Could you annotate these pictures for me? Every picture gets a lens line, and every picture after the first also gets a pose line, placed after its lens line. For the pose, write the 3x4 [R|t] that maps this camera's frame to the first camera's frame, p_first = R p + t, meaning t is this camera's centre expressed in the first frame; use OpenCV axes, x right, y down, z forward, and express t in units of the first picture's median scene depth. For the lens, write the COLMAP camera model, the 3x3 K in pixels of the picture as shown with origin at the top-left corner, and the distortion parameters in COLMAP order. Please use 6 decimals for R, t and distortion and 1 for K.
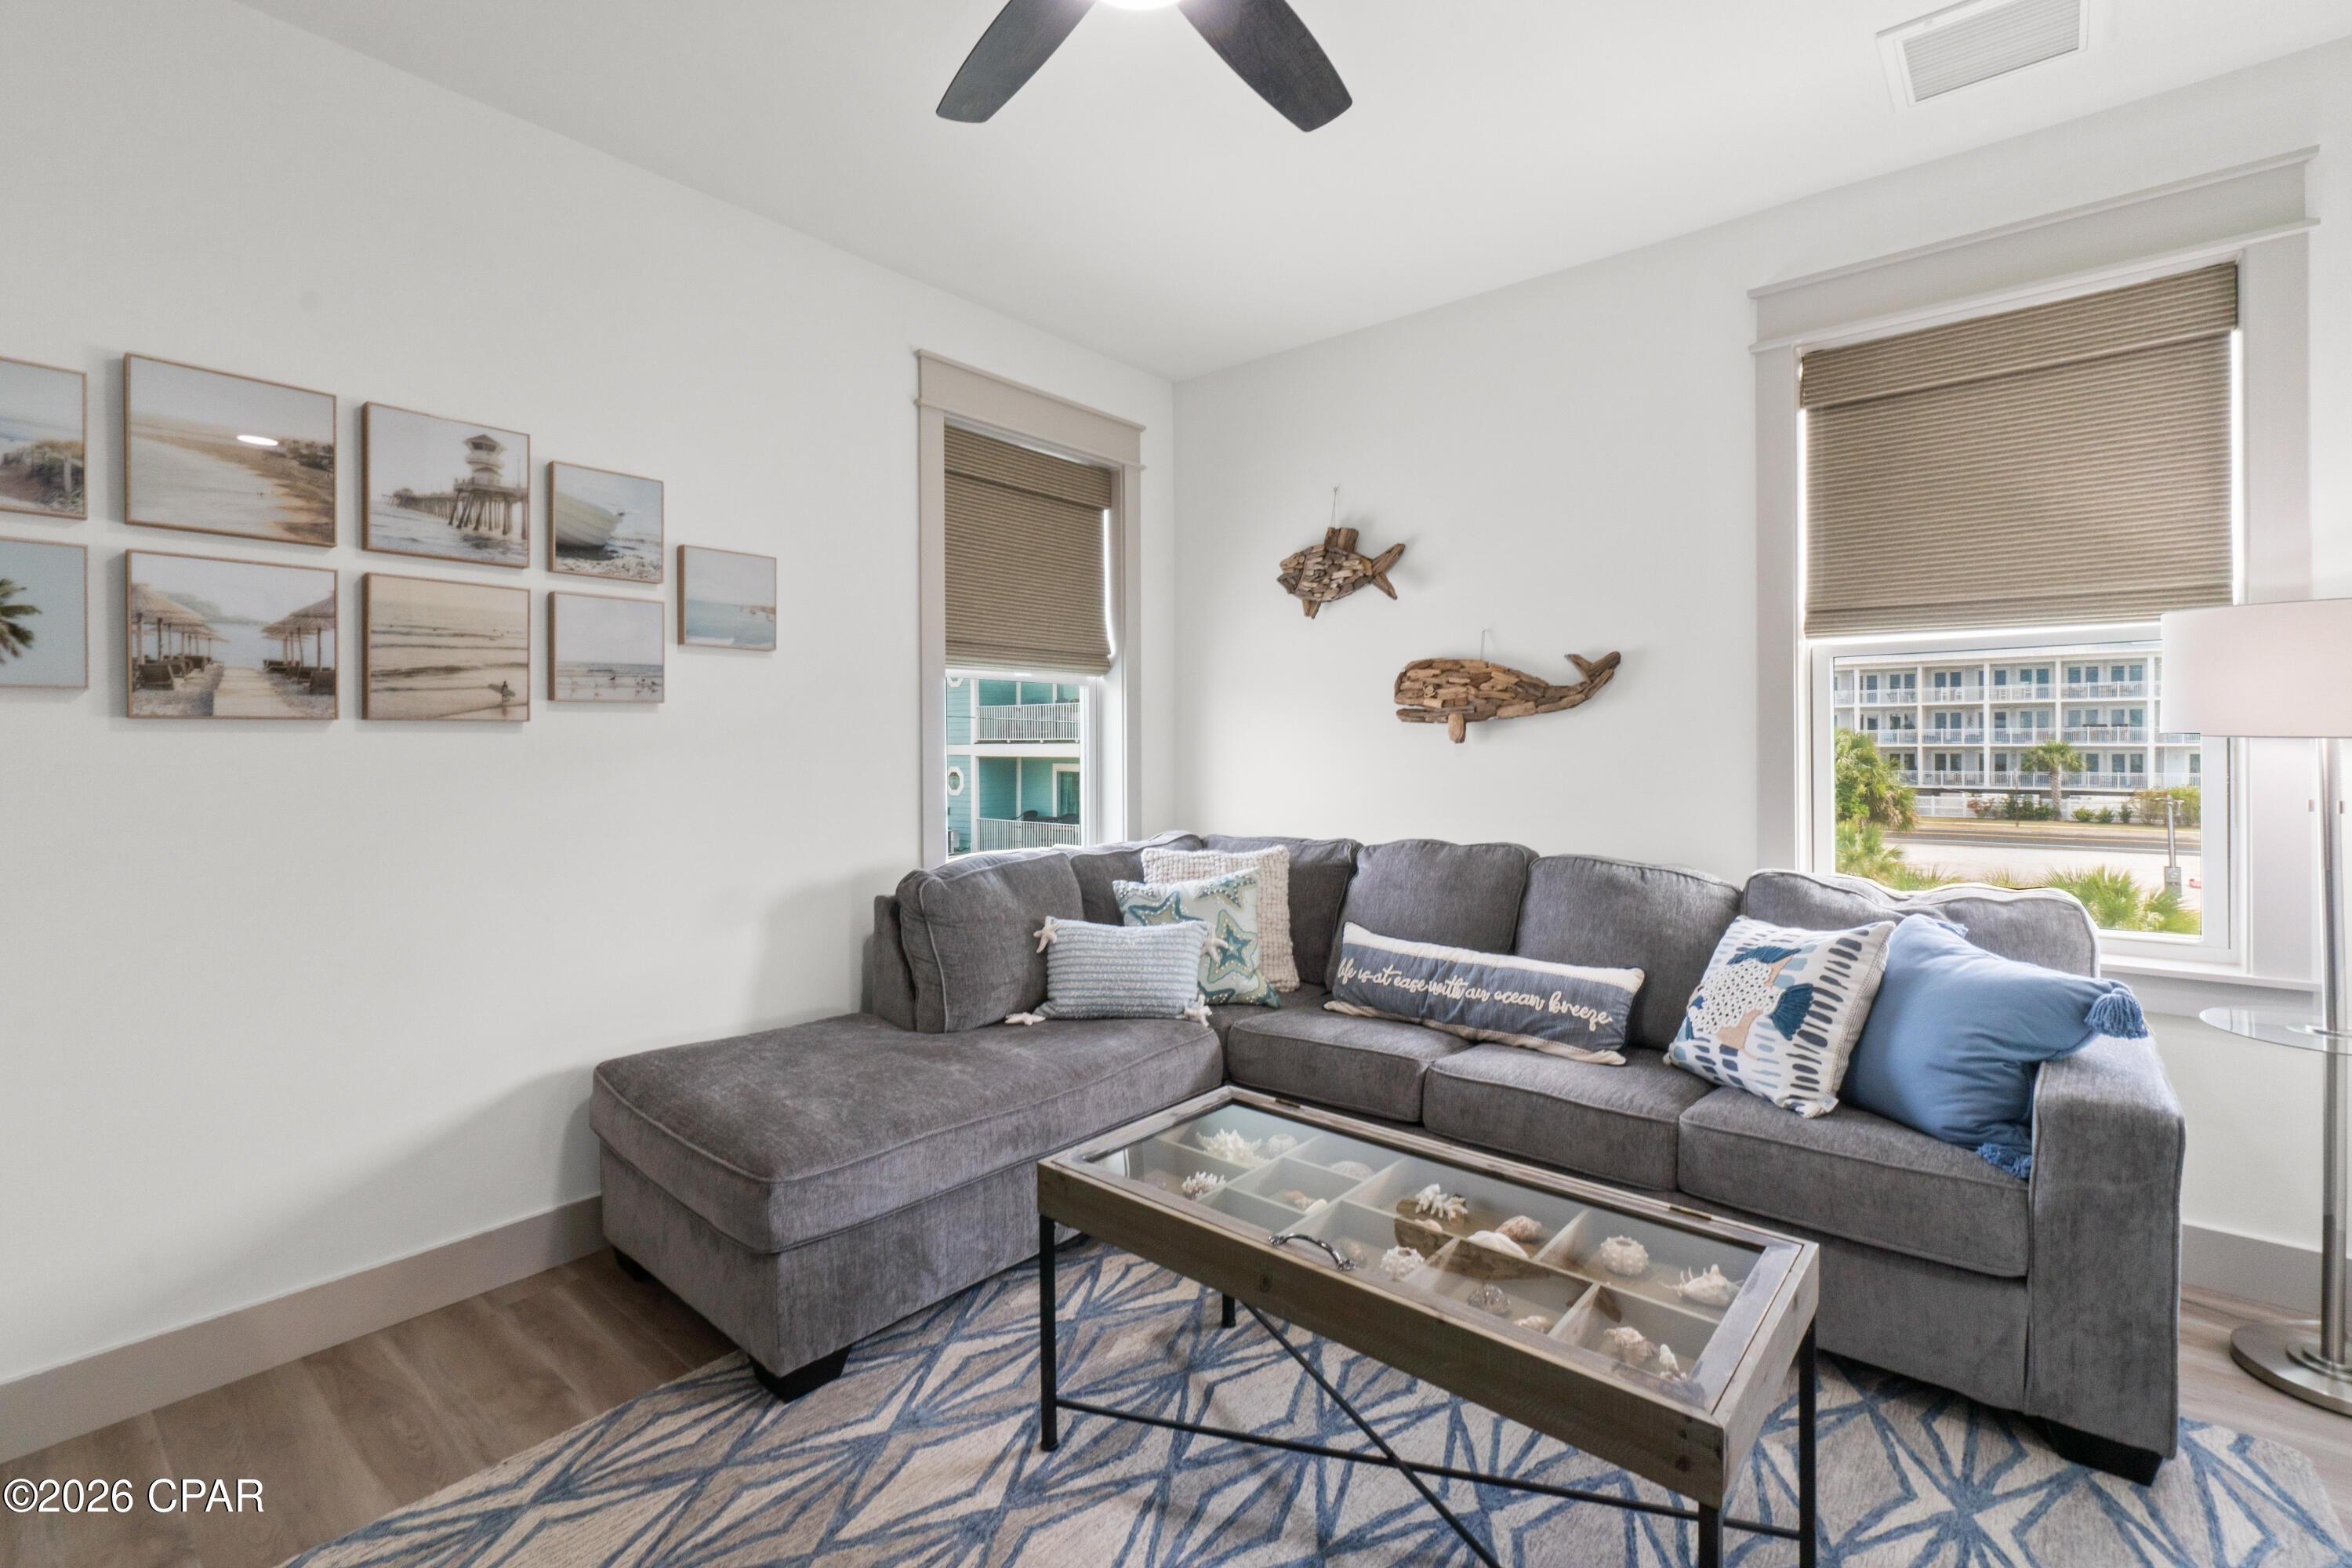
lens RADIAL K [[1040.3, 0, 1193.0], [0, 1040.3, 747.3], [0, 0, 1]] dist [-0.009747, 0.002407]
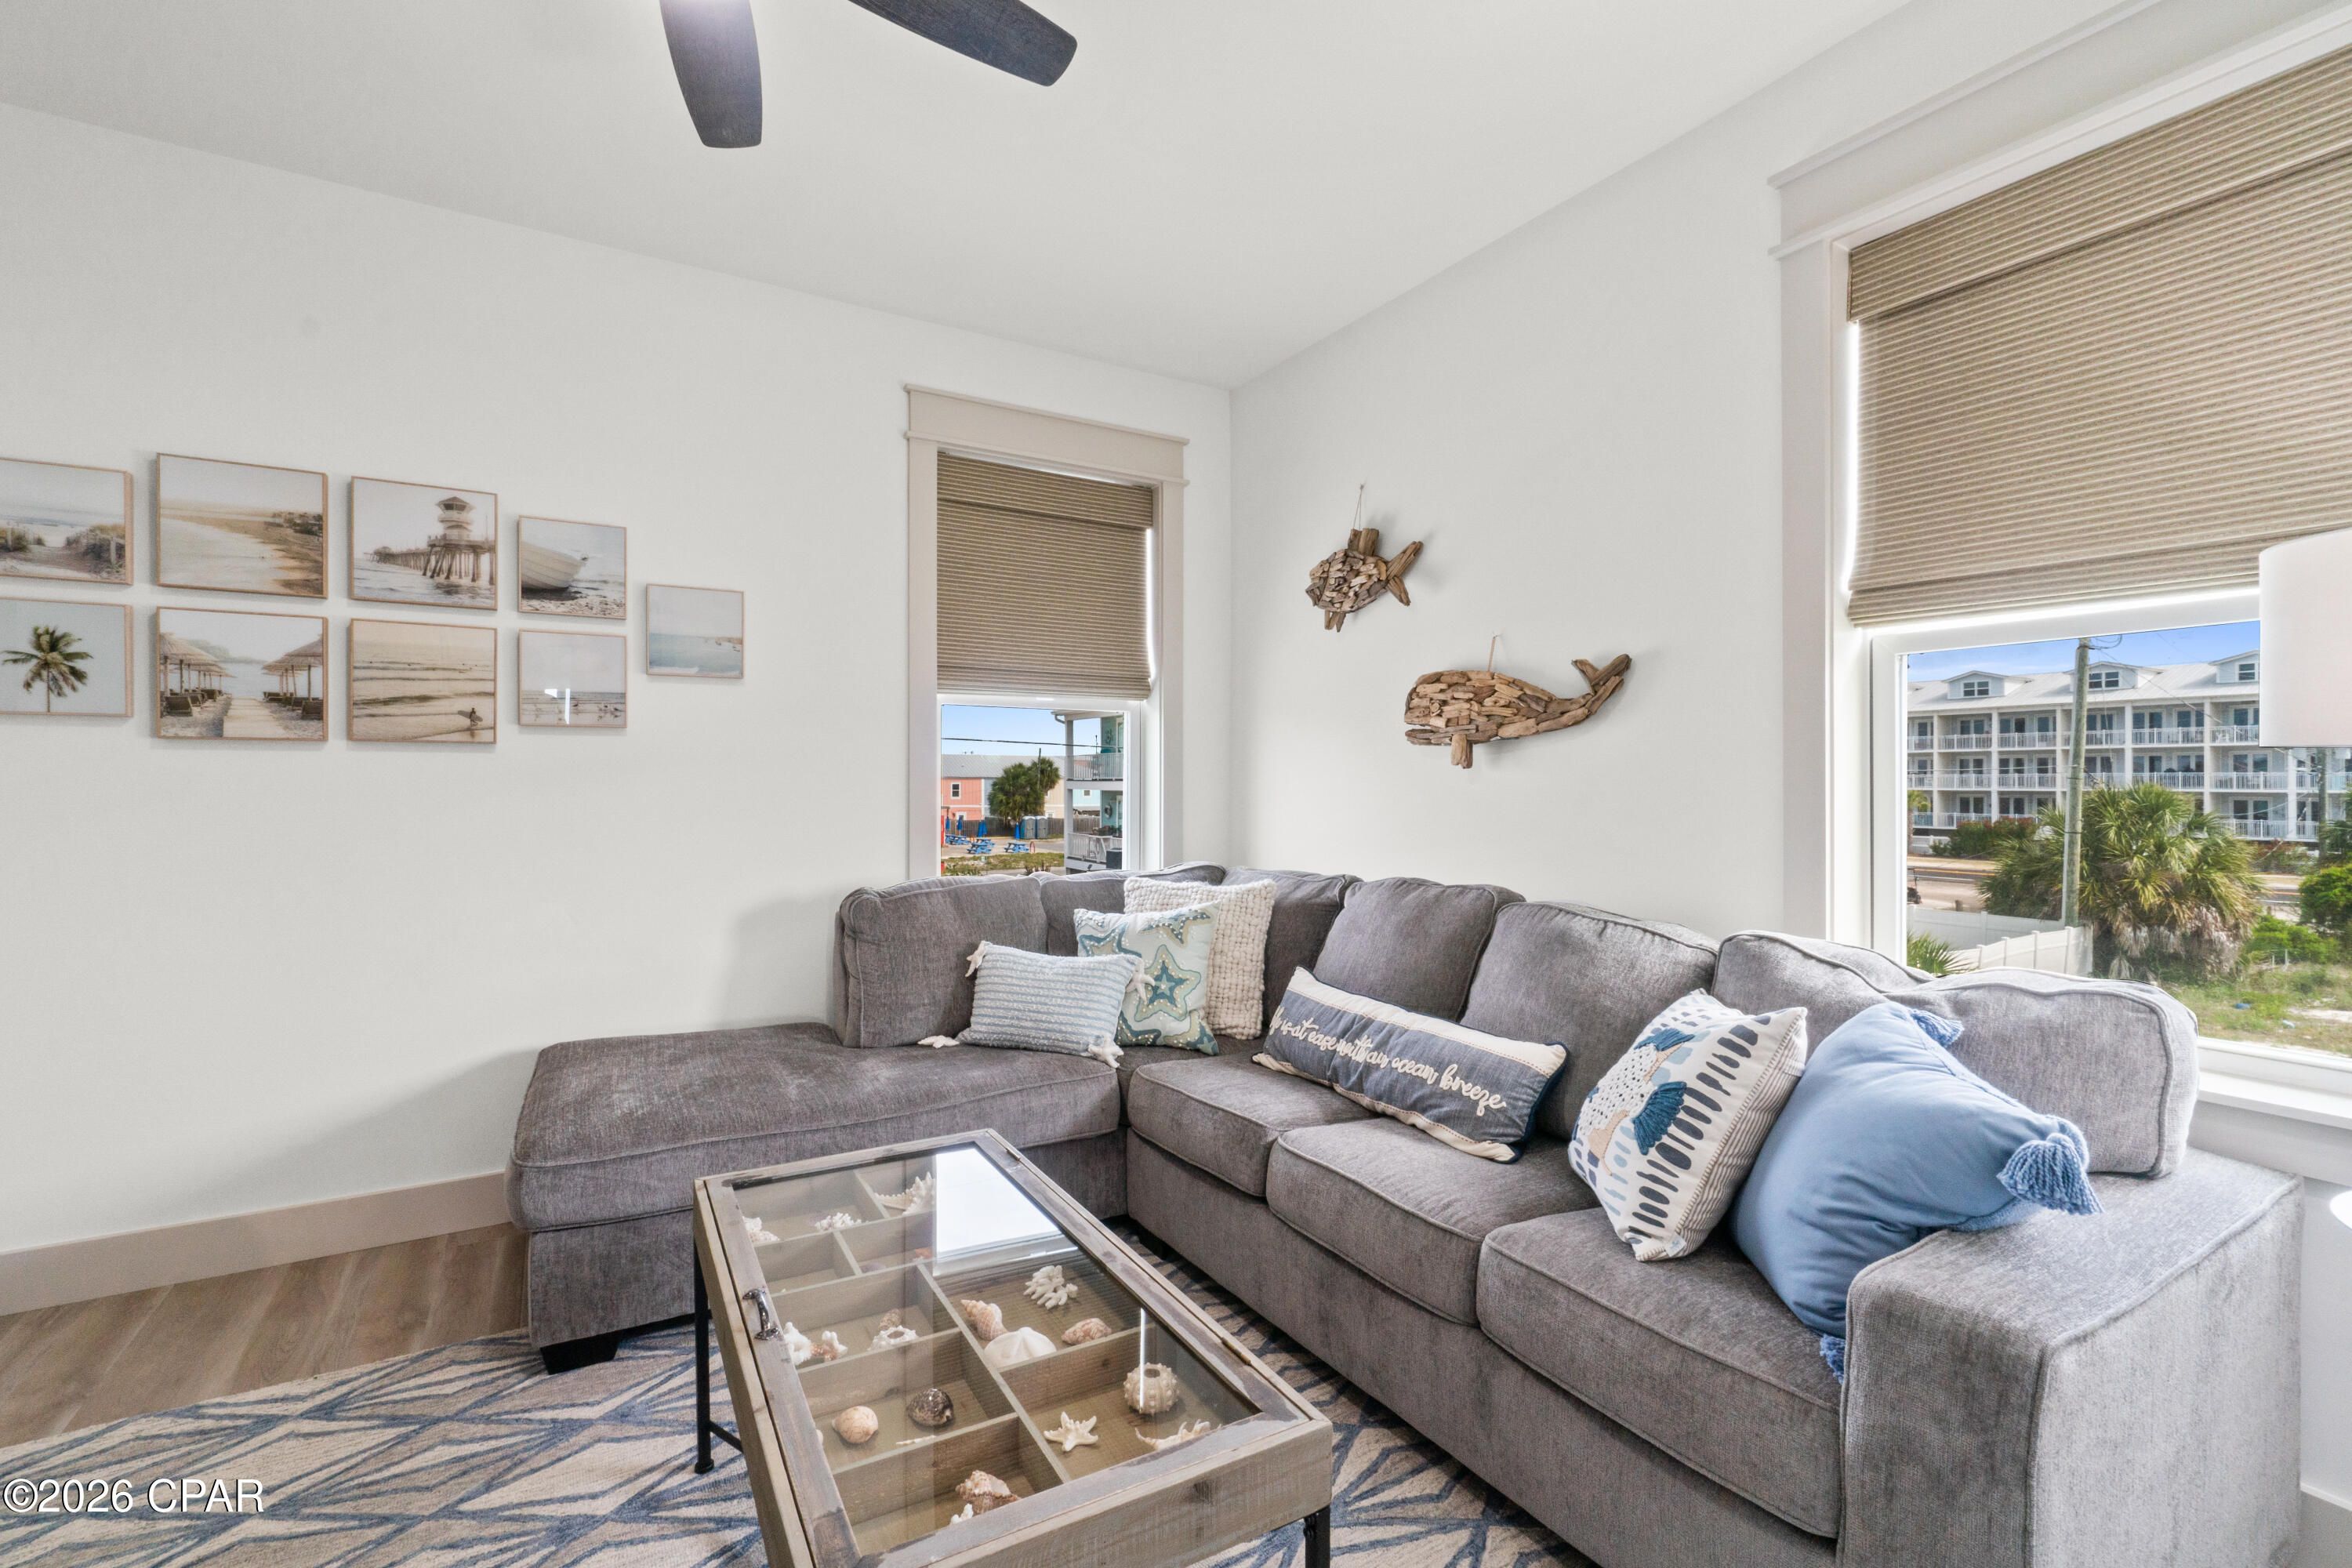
lens RADIAL K [[1040.3, 0, 1180.9], [0, 1040.3, 781.9], [0, 0, 1]] dist [-0.009747, 0.002407]
pose [[0.945454, 0.007008, -0.325679, 0.448872], [-0.007336, 0.999973, 0.000222, 0.012222], [0.325672, 0.002180, 0.945480, 0.157648]]
